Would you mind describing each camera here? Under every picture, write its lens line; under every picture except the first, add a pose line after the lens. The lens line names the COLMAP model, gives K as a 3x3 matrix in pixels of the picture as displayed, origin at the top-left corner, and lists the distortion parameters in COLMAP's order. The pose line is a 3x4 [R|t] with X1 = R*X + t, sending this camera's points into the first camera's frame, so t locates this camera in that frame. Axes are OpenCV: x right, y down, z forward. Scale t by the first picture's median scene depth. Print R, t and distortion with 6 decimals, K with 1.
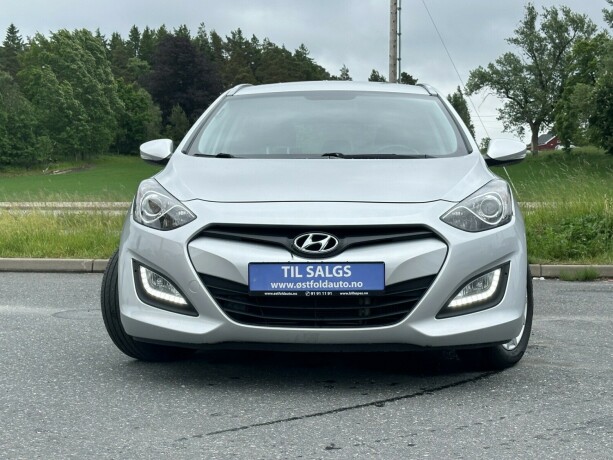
lens RADIAL K [[1043.3, 0, 306.5], [0, 1043.3, 230.0], [0, 0, 1]] dist [0.001758, 2.555308]
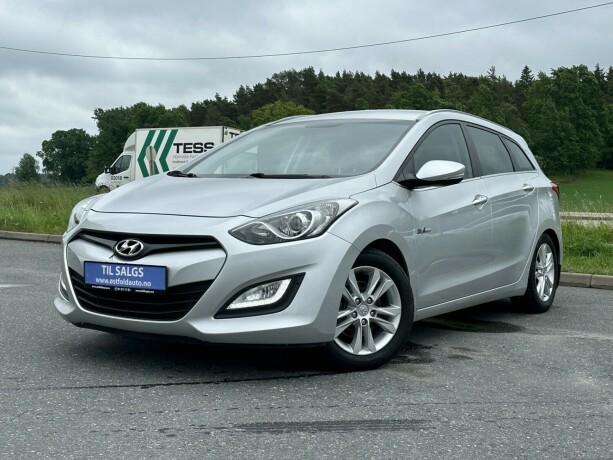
lens RADIAL K [[864.5, 0, 306.5], [0, 864.5, 230.0], [0, 0, 1]] dist [0.272779, -1.755555]
pose [[0.864990, 0.036099, -0.500490, 0.684241], [-0.037486, 0.999271, 0.007289, -0.022884], [0.500388, 0.012457, 0.865712, 0.220405]]
